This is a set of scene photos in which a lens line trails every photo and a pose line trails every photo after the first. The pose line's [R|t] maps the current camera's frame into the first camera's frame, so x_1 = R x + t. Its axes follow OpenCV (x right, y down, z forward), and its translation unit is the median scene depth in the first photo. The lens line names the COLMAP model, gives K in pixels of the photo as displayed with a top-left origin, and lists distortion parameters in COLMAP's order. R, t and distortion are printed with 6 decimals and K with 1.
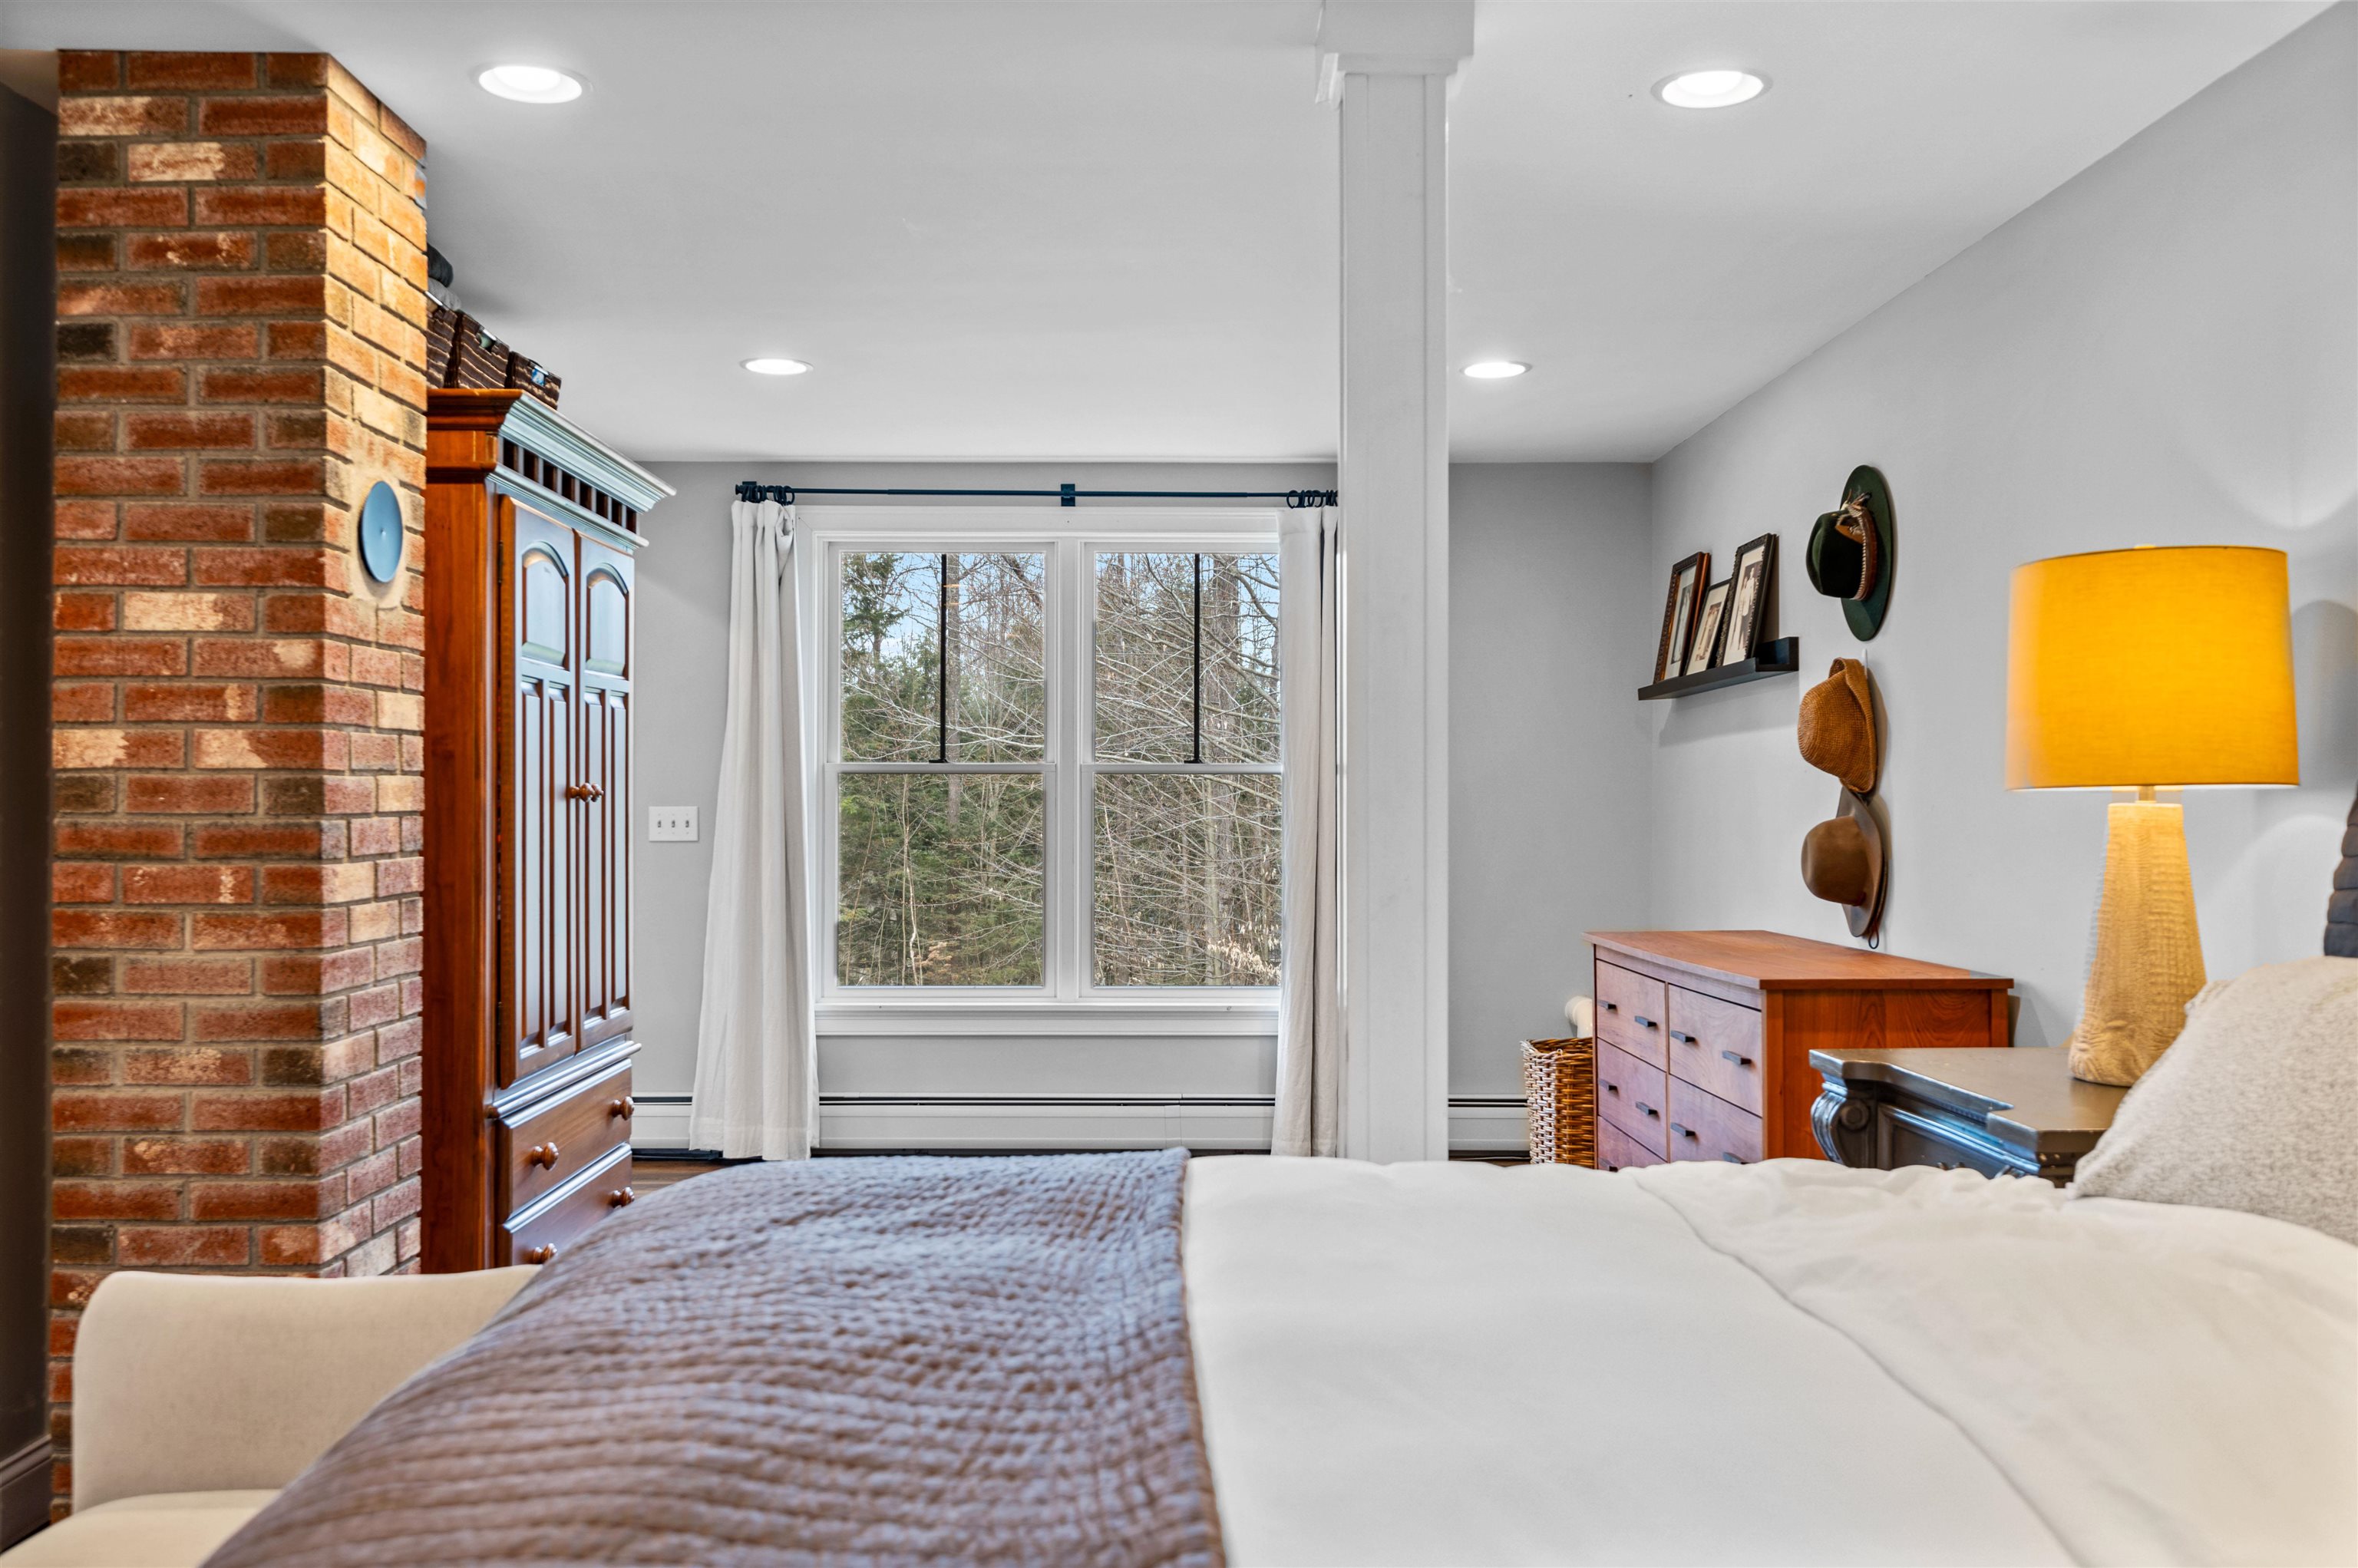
lens RADIAL K [[2043.1, 0, 1178.8], [0, 2043.1, 802.6], [0, 0, 1]] dist [0.002813, 0.002605]
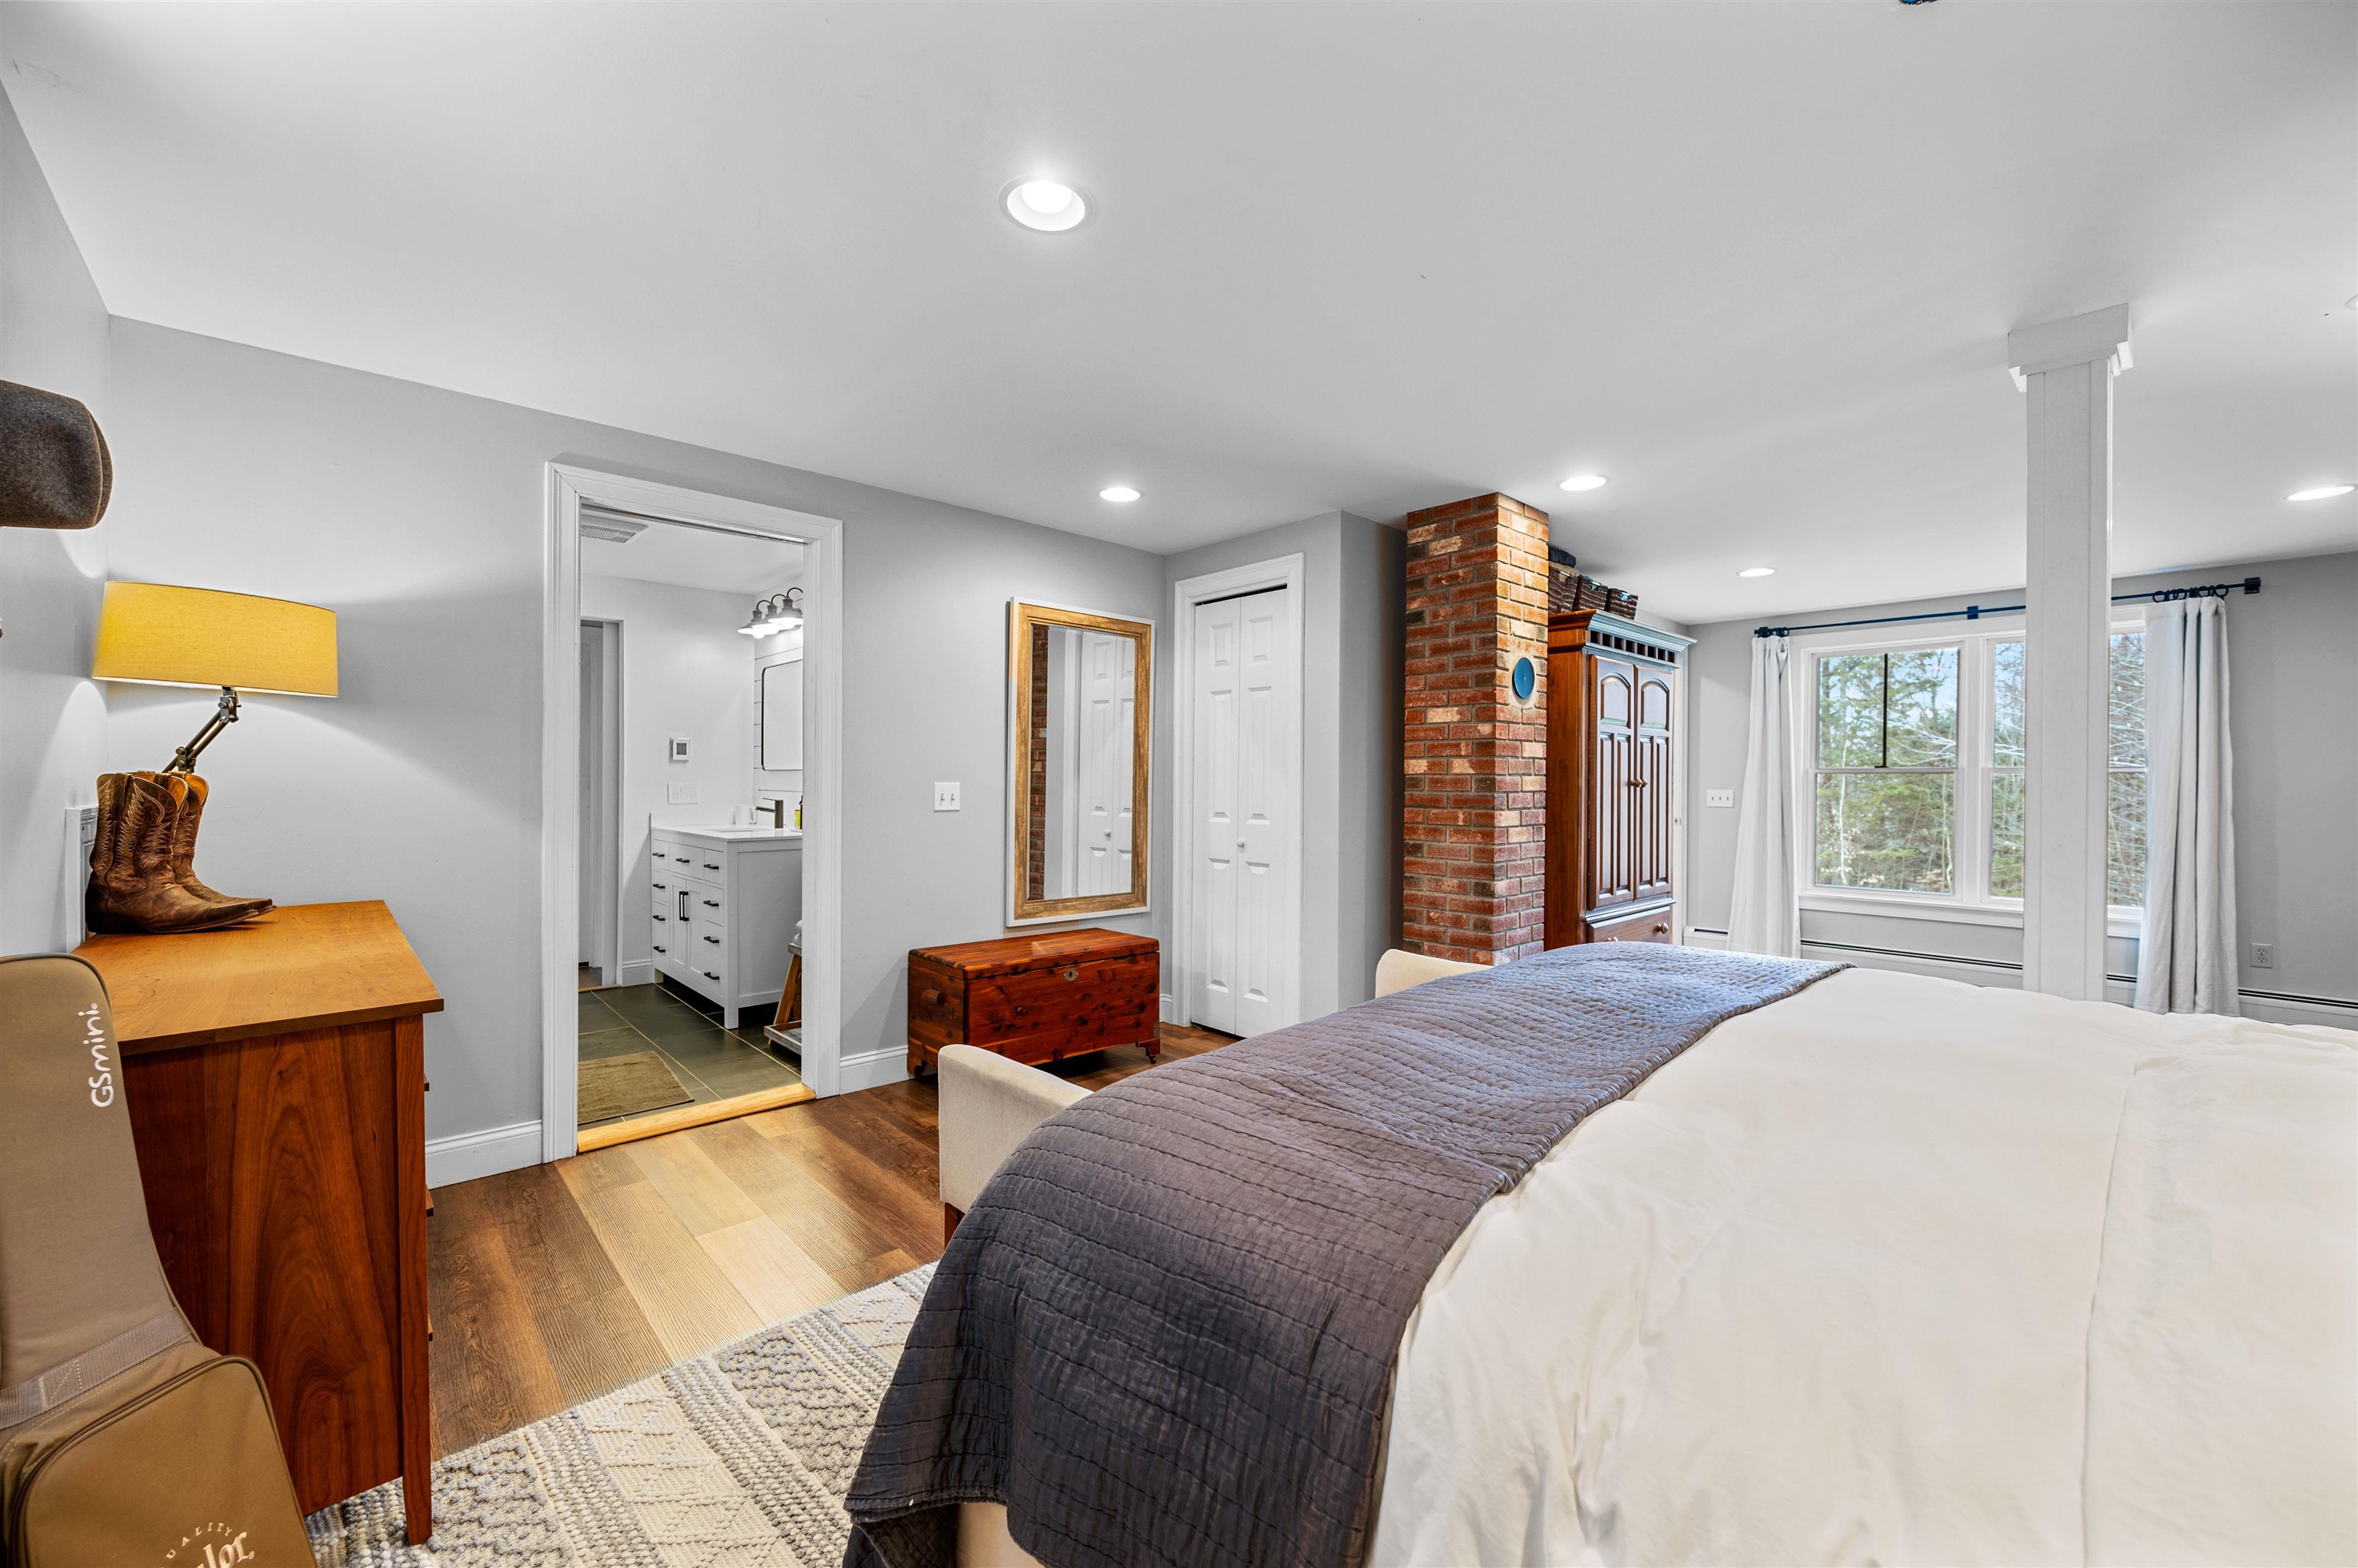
lens RADIAL K [[931.6, 0, 1176.0], [0, 931.6, 811.4], [0, 0, 1]] dist [-0.000387, 0.000205]
pose [[0.671649, 0.025645, -0.740426, 0.174211], [-0.006335, 0.999563, 0.028874, -0.000493], [0.740842, -0.014702, 0.671518, -0.076062]]
